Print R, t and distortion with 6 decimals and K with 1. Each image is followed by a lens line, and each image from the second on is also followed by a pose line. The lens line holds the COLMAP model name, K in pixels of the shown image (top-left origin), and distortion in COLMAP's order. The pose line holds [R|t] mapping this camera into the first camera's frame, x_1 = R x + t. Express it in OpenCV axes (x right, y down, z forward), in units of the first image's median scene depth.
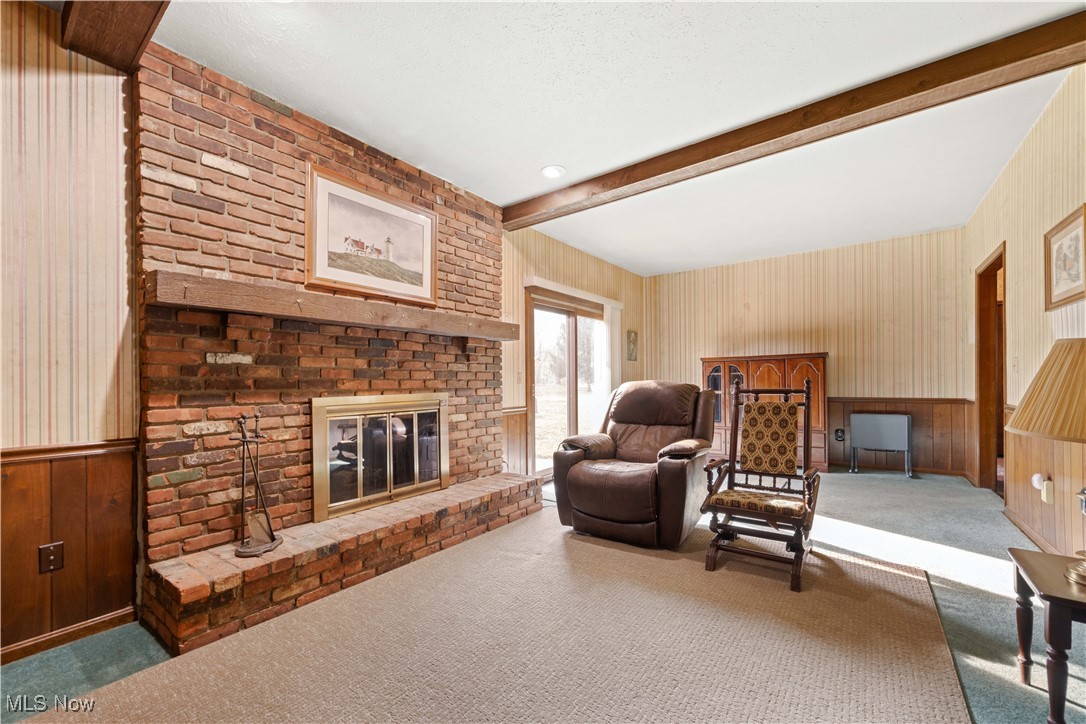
lens RADIAL K [[432.7, 0, 541.7], [0, 432.7, 370.8], [0, 0, 1]] dist [-0.002544, 0.000860]
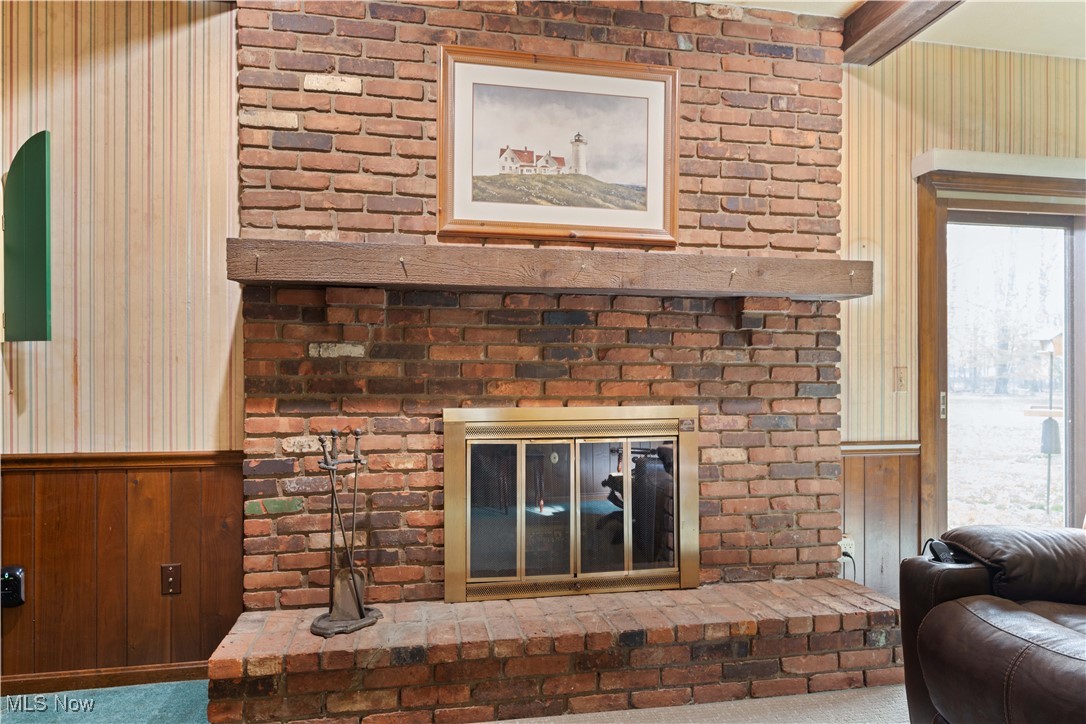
lens RADIAL K [[682.5, 0, 543.7], [0, 682.5, 367.6], [0, 0, 1]] dist [0.001842, -0.004167]
pose [[0.735465, -0.003911, -0.677551, 0.269316], [0.008183, 0.999962, 0.003110, 0.000240], [0.677513, -0.007832, 0.735469, 0.352049]]
